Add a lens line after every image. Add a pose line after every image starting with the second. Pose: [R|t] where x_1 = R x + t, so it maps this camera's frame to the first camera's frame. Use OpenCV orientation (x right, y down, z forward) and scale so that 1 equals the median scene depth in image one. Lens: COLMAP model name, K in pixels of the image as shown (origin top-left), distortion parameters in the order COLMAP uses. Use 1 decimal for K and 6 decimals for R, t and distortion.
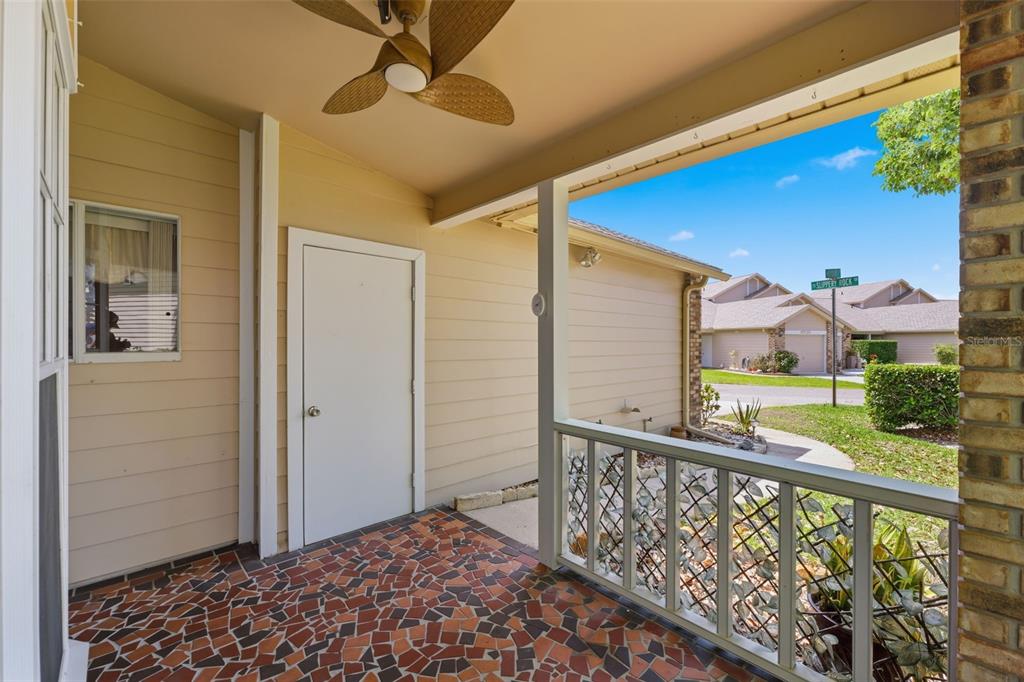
lens RADIAL K [[421.4, 0, 512.4], [0, 421.4, 343.8], [0, 0, 1]] dist [0.003749, 0.000028]
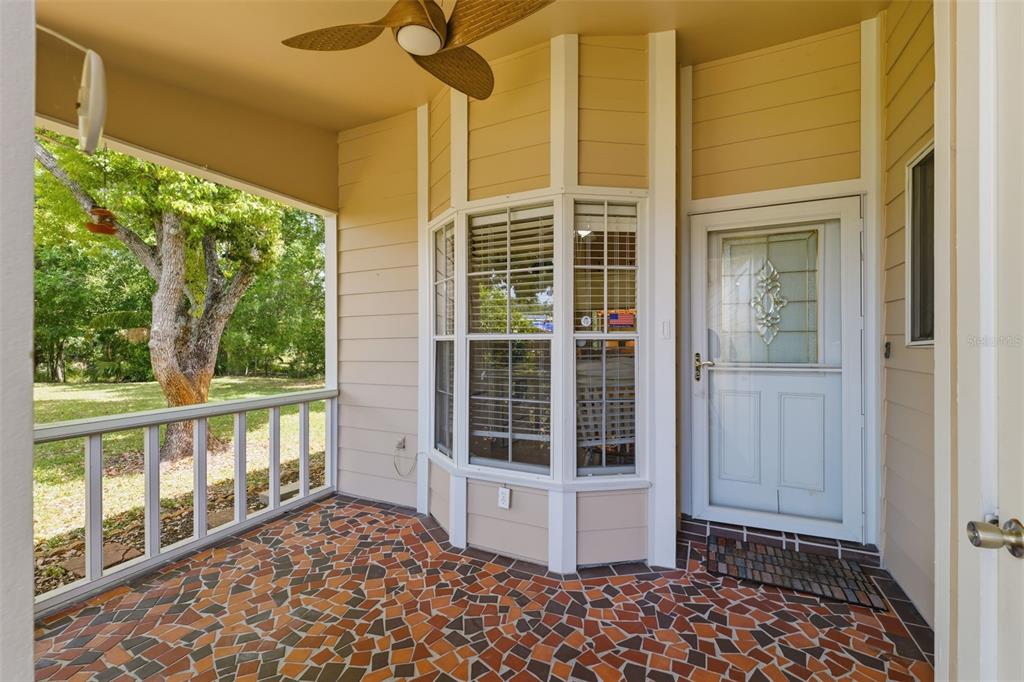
lens RADIAL K [[421.4, 0, 513.2], [0, 421.4, 341.0], [0, 0, 1]] dist [0.003749, 0.000028]
pose [[-0.933698, 0.004720, -0.358031, -0.095326], [0.004711, 0.999988, 0.000897, 0.039765], [0.358031, -0.000849, -0.933709, 1.728283]]
